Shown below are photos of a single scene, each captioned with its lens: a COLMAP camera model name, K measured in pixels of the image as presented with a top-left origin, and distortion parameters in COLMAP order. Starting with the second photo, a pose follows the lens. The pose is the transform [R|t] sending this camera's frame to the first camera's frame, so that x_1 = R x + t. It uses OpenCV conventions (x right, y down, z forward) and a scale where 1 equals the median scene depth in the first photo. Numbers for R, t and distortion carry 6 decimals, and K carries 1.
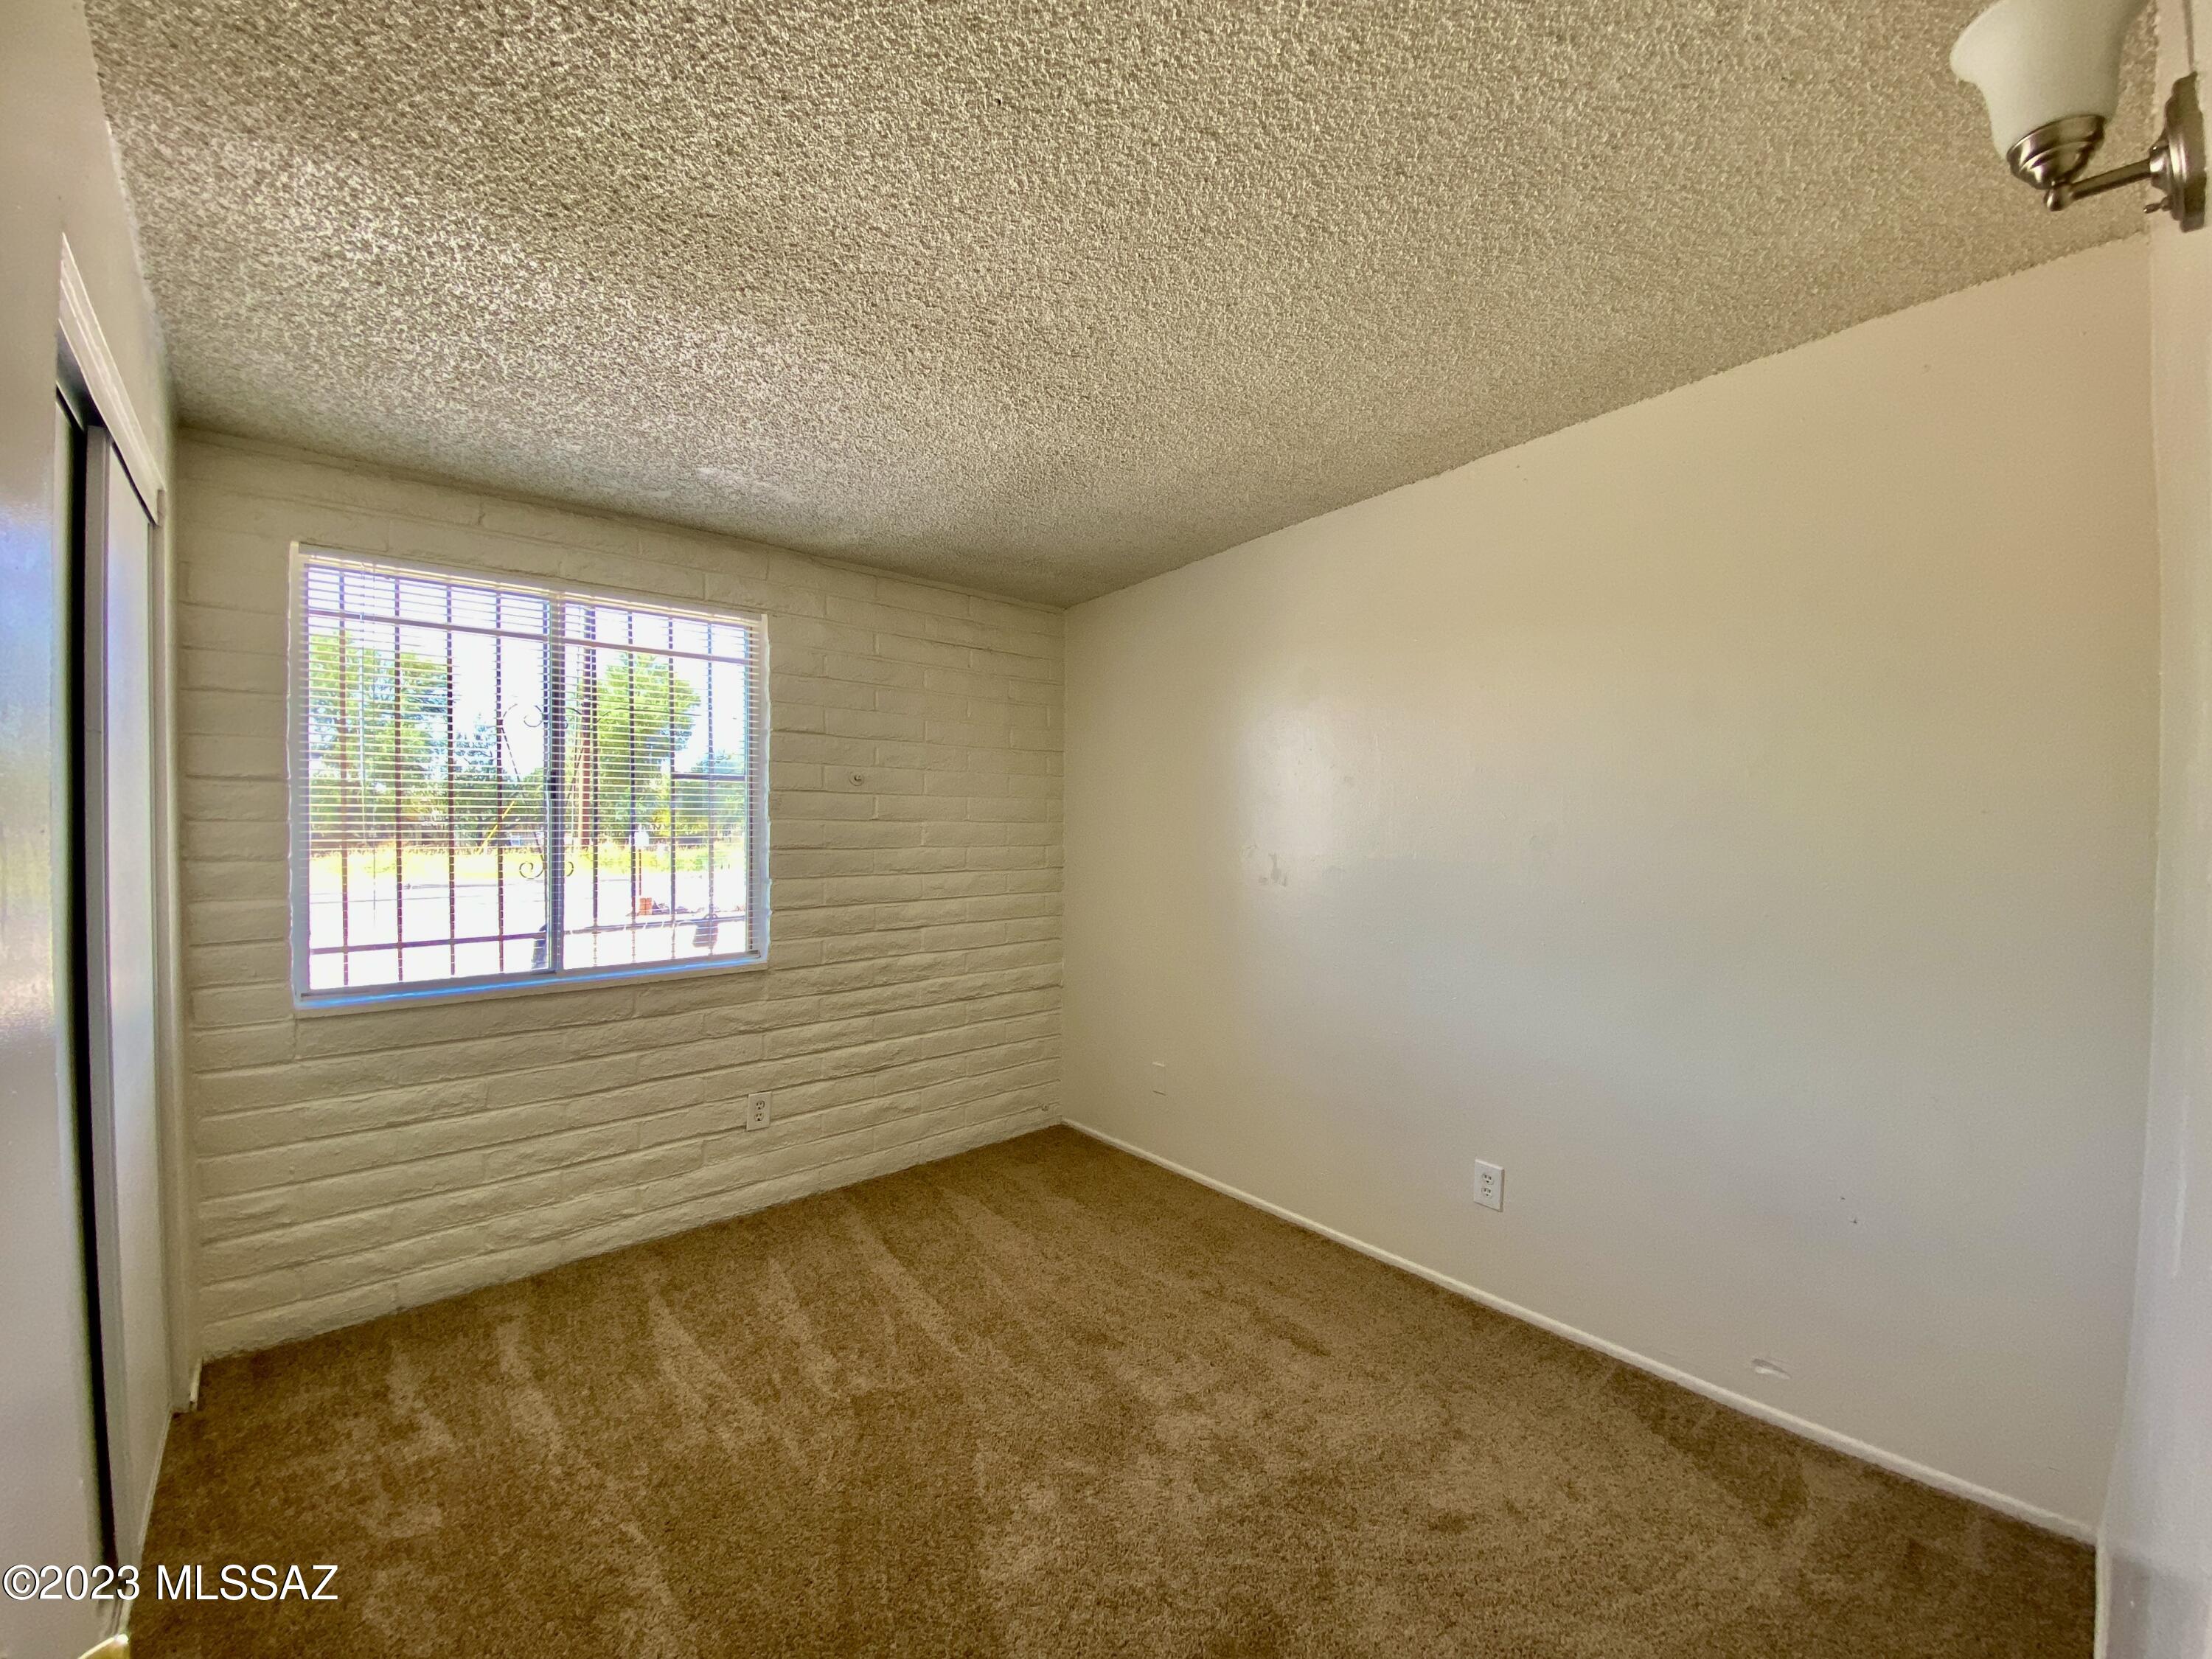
lens RADIAL K [[895.9, 0, 1090.9], [0, 895.9, 832.0], [0, 0, 1]] dist [0.047898, -0.034039]
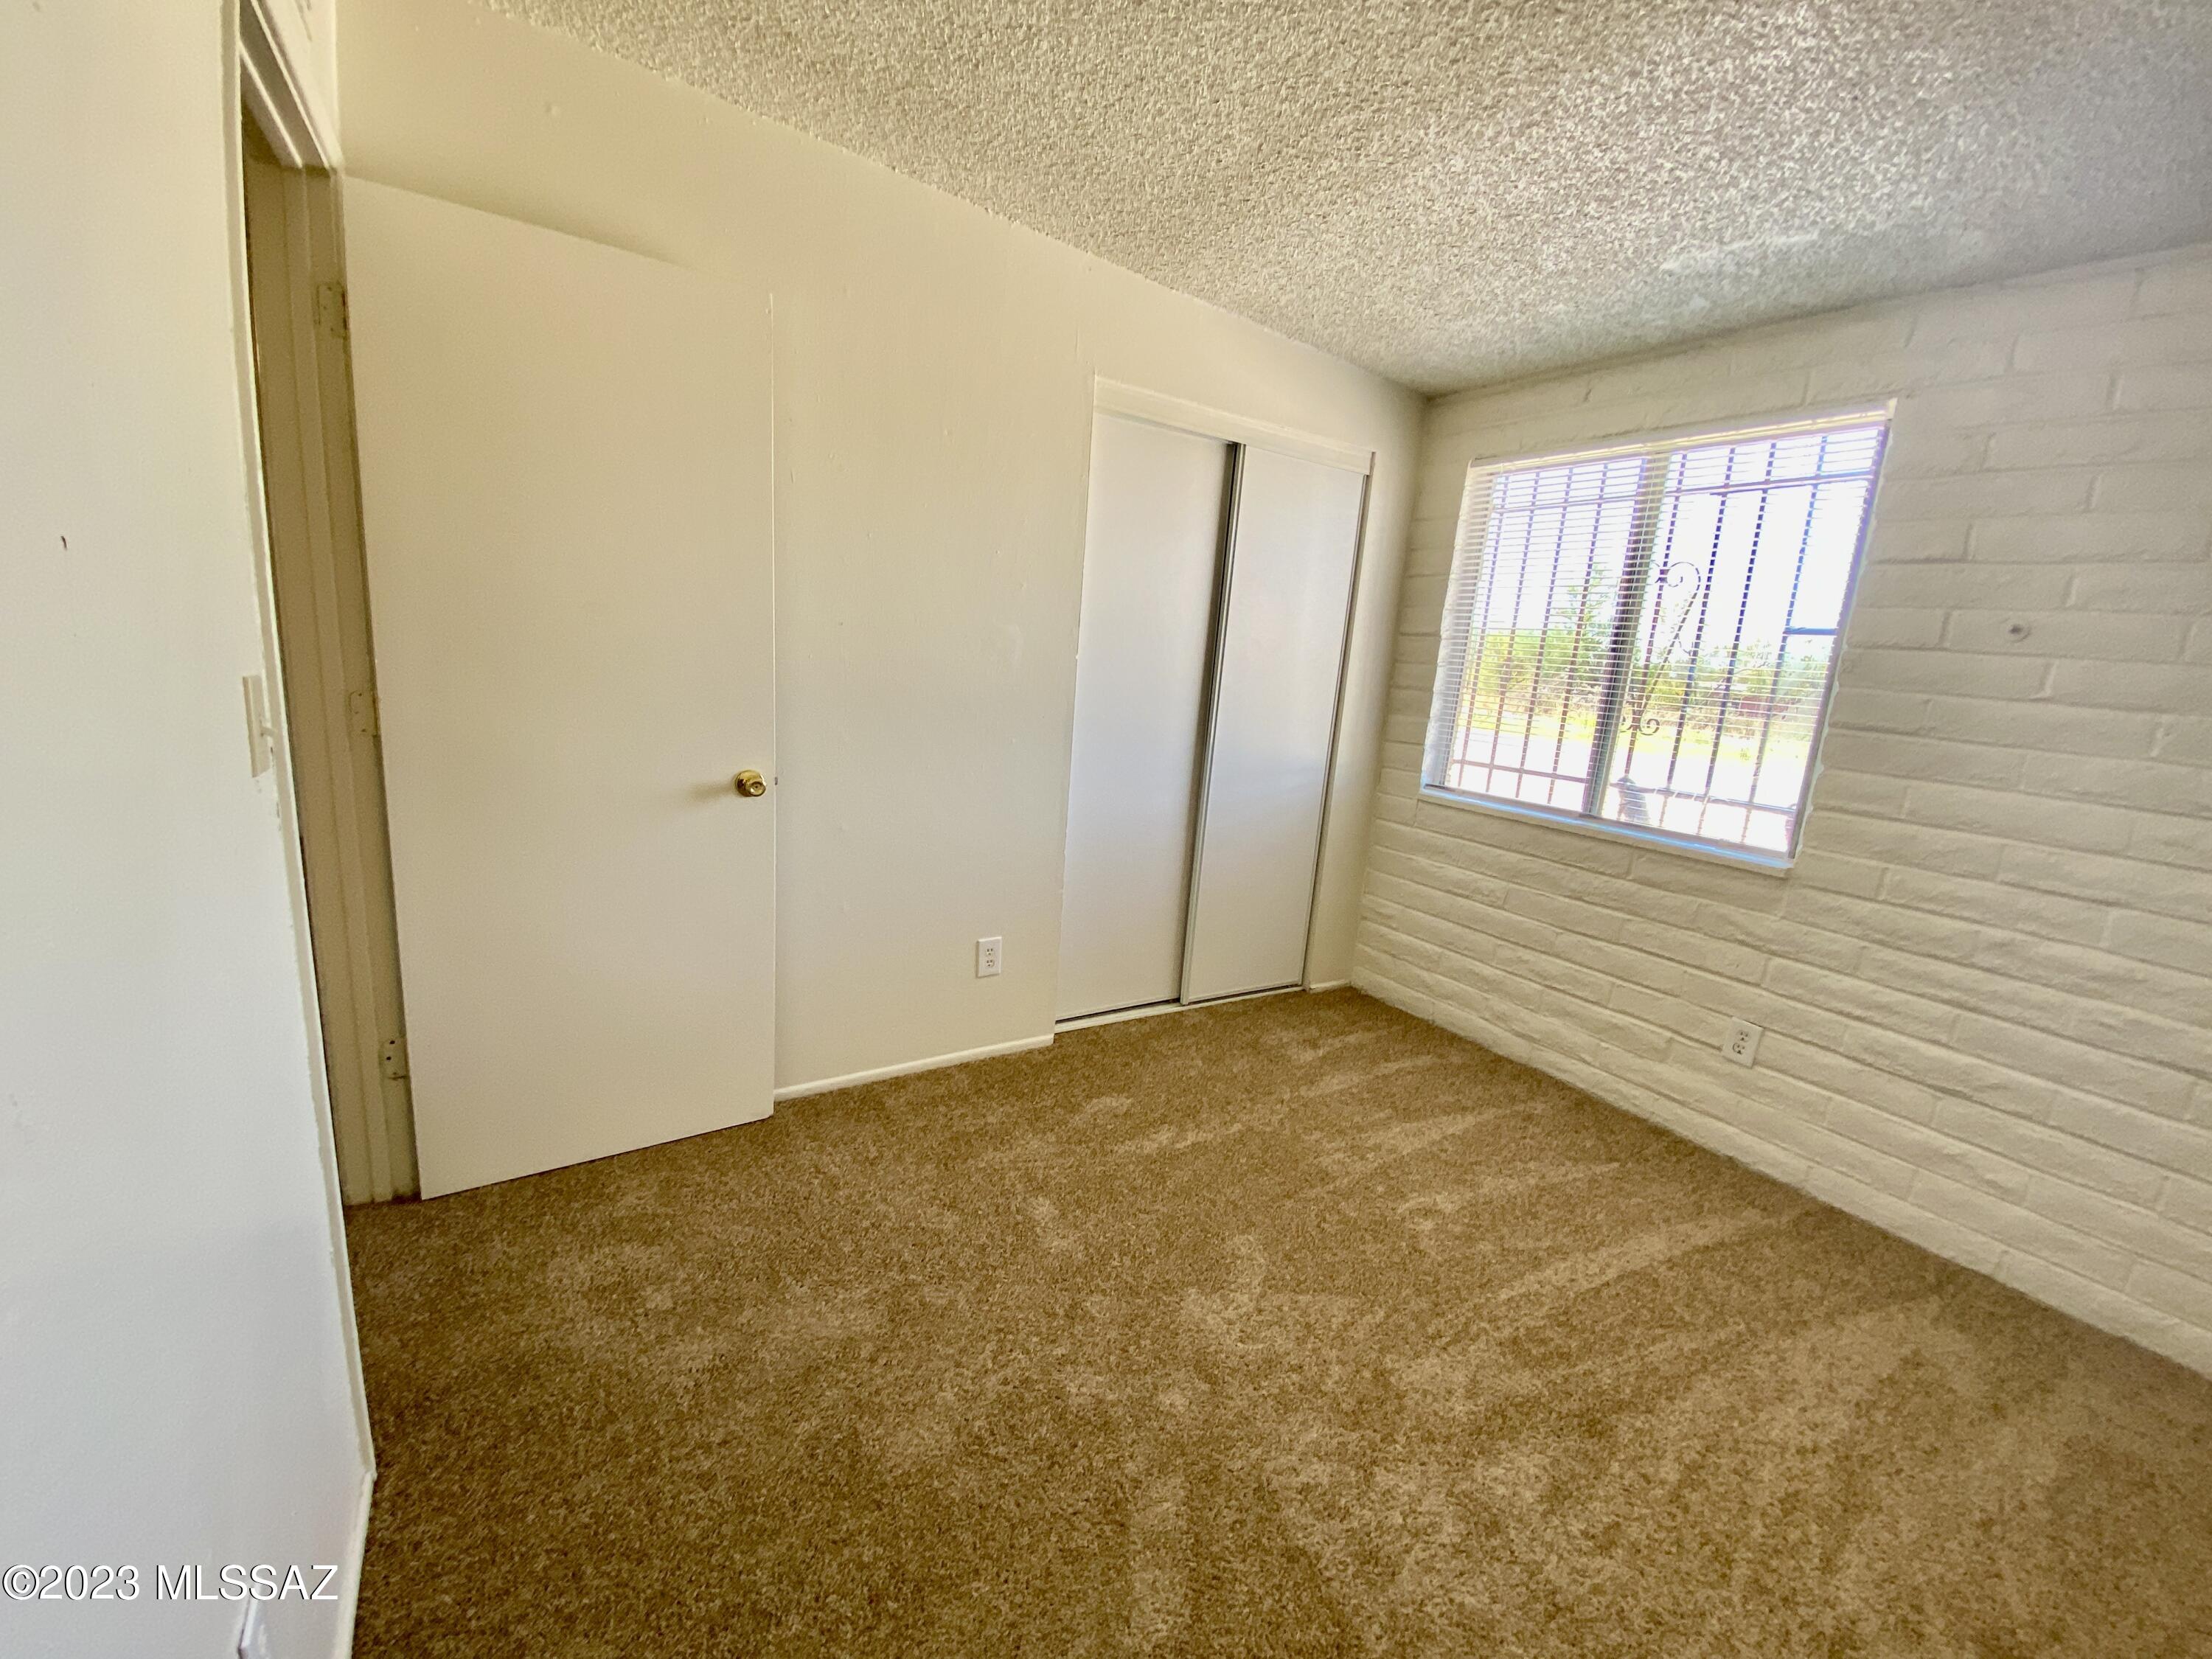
lens RADIAL K [[898.9, 0, 1092.0], [0, 898.9, 832.3], [0, 0, 1]] dist [0.030122, -0.026117]
pose [[-0.152283, 0.182306, -0.971377, 0.545795], [-0.087842, 0.976454, 0.197030, 0.011461], [0.984426, 0.115332, -0.132684, 0.560377]]
